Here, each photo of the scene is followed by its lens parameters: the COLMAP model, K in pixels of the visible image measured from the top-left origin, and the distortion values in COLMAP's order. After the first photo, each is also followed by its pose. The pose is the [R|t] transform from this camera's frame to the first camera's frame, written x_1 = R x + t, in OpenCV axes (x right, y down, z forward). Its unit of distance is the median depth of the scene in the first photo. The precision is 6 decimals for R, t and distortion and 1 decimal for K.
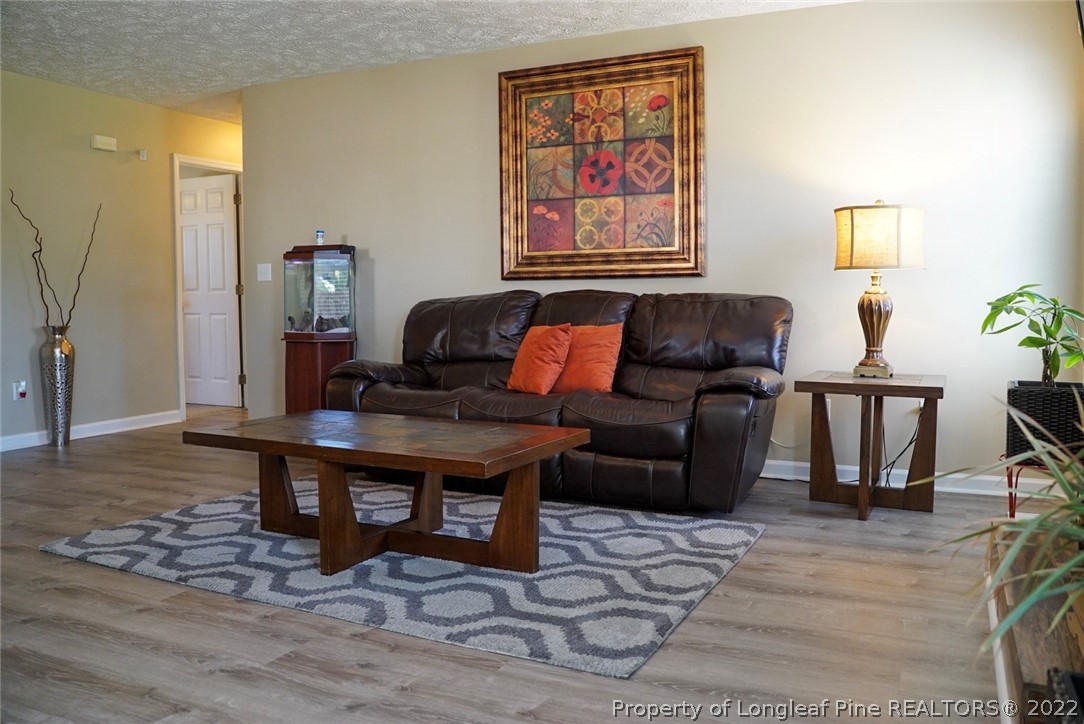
lens RADIAL K [[889.5, 0, 542.0], [0, 889.5, 362.0], [0, 0, 1]] dist [-0.118665, 0.099828]
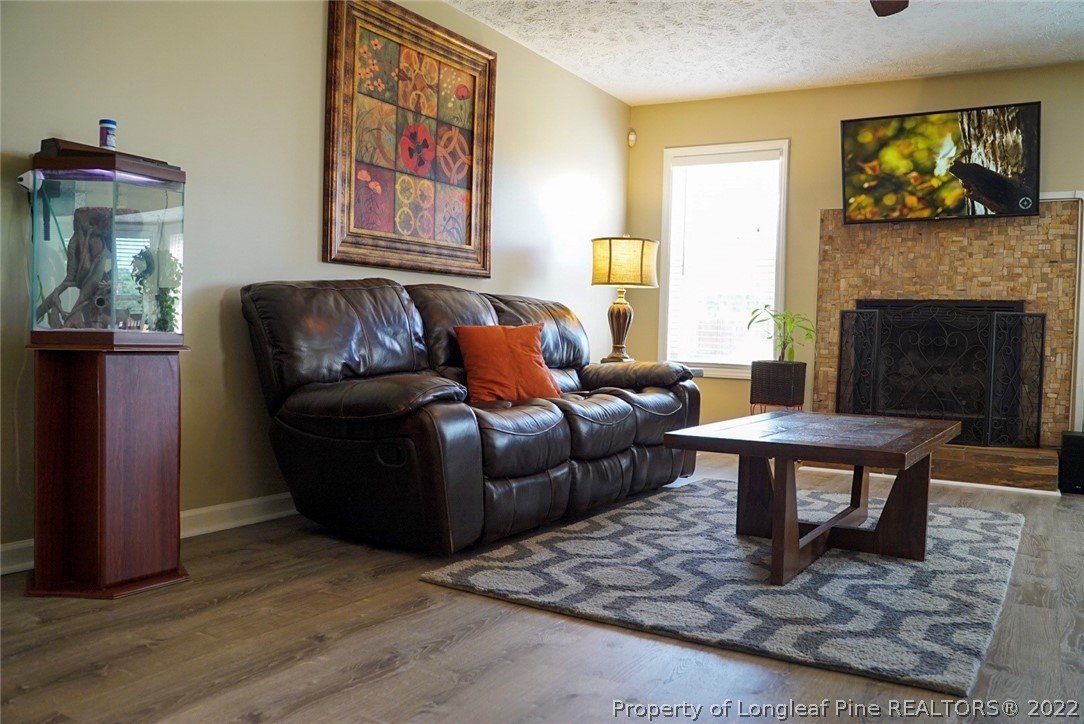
lens RADIAL K [[889.5, 0, 542.0], [0, 889.5, 362.0], [0, 0, 1]] dist [-0.118665, 0.099828]
pose [[0.079971, -0.029799, 0.996352, -0.788139], [0.035713, 0.998997, 0.027012, -0.025114], [-0.996157, 0.033422, 0.080955, 0.816916]]
